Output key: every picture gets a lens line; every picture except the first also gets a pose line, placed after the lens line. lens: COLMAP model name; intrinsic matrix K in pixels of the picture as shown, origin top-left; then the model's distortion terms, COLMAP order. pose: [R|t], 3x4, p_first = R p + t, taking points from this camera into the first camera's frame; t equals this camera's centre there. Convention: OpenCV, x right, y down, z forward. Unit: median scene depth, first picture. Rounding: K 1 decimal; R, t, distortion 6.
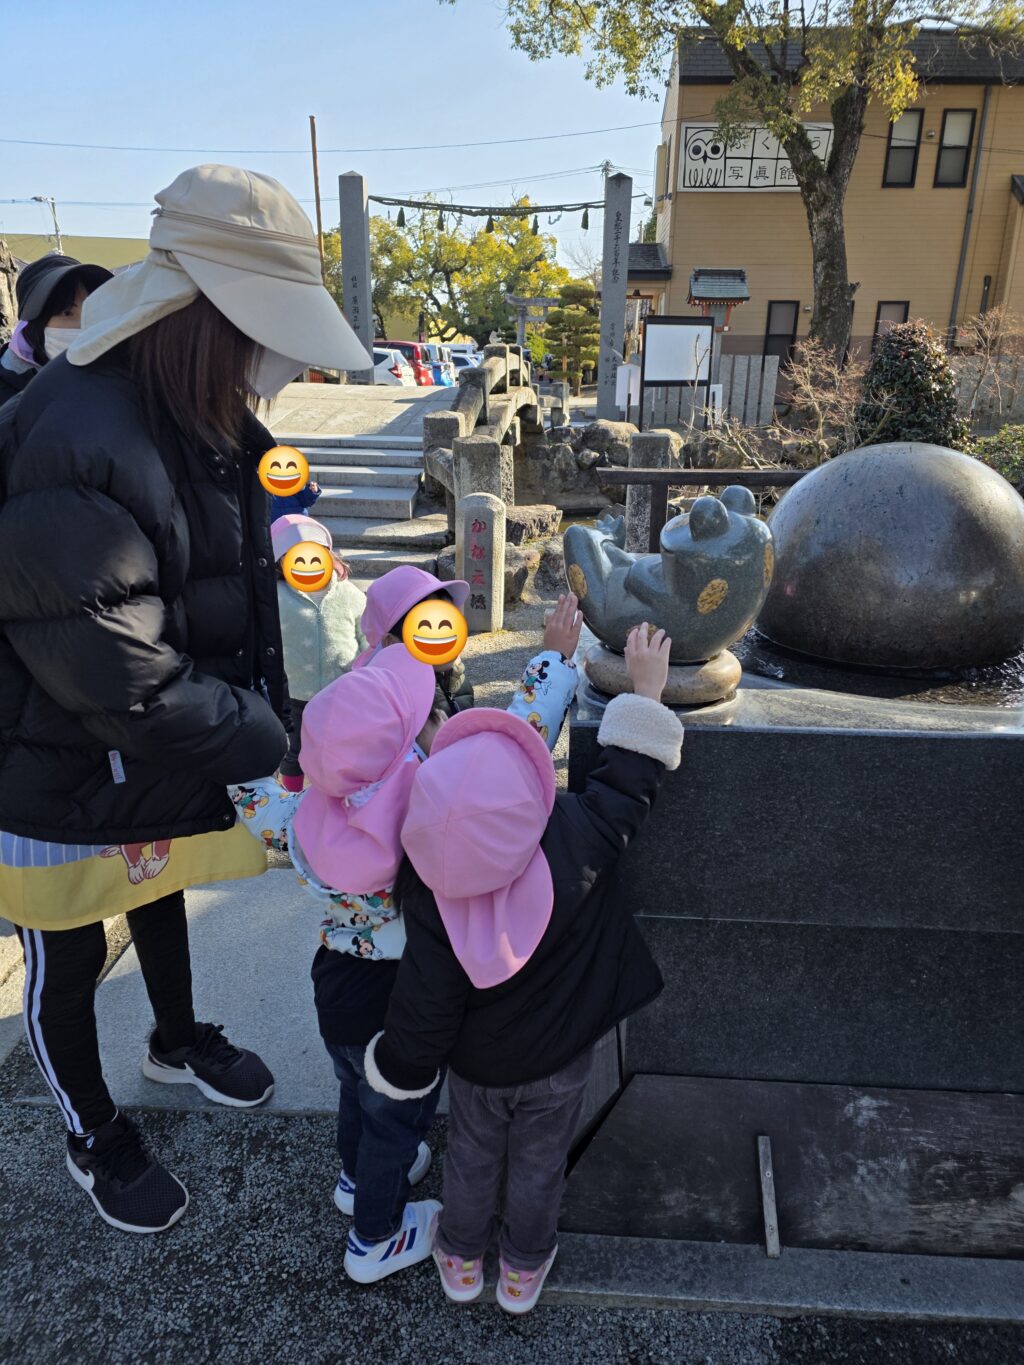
lens RADIAL K [[971.9, 0, 512.0], [0, 971.9, 679.9], [0, 0, 1]] dist [0.002572, -0.004217]
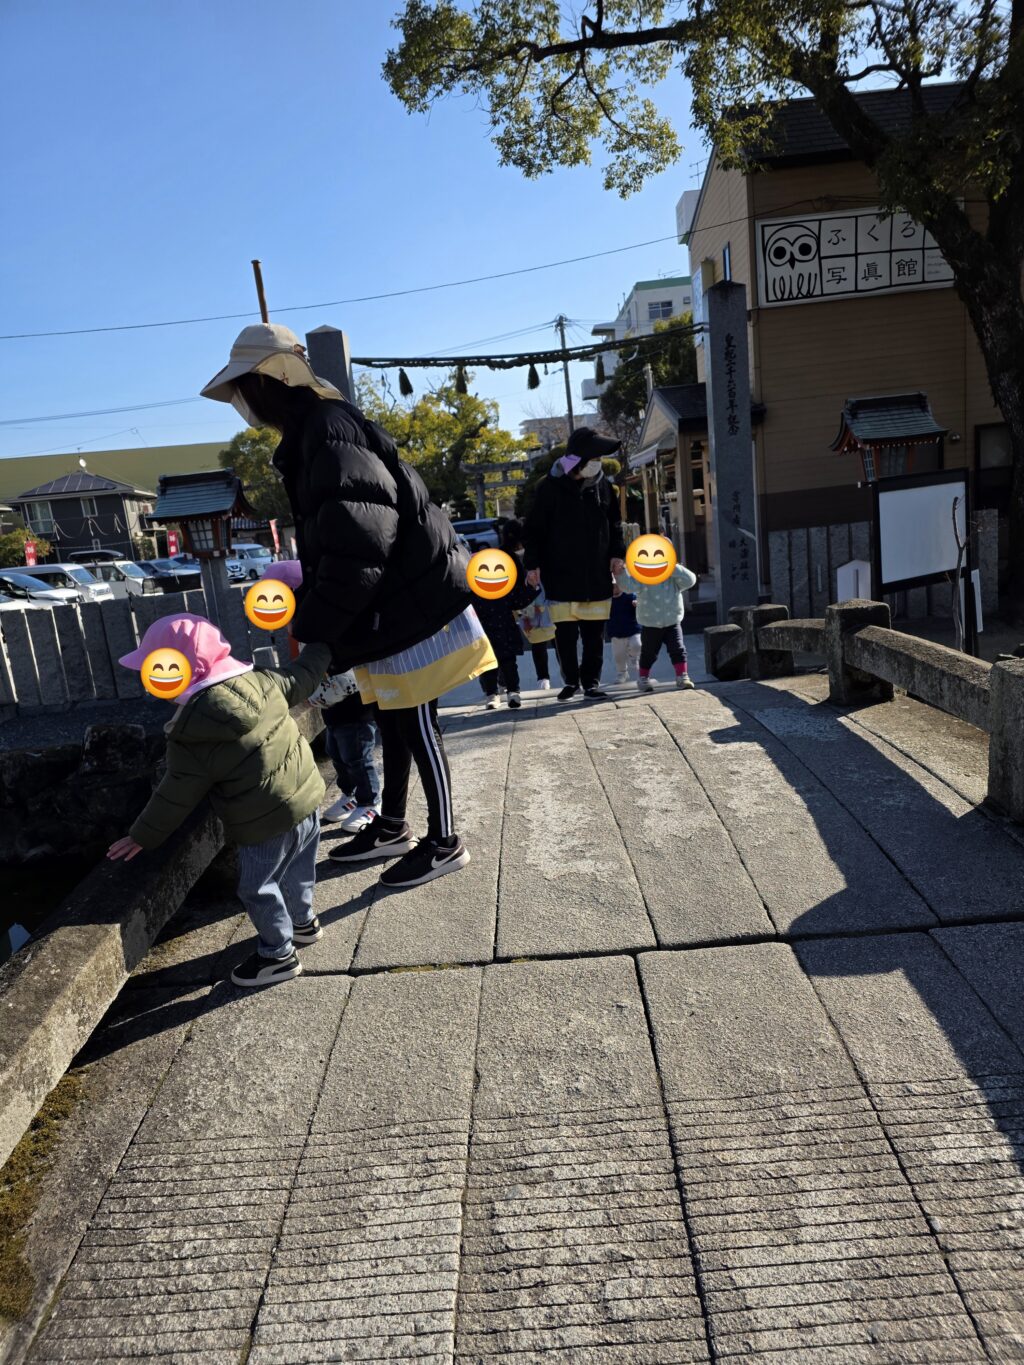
lens RADIAL K [[971.9, 0, 513.5], [0, 971.9, 685.0], [0, 0, 1]] dist [0.002572, -0.004217]
pose [[0.989930, -0.132112, 0.050850, -0.089856], [0.138143, 0.980007, -0.143191, -0.143813], [-0.030916, 0.148773, 0.988388, 0.321254]]
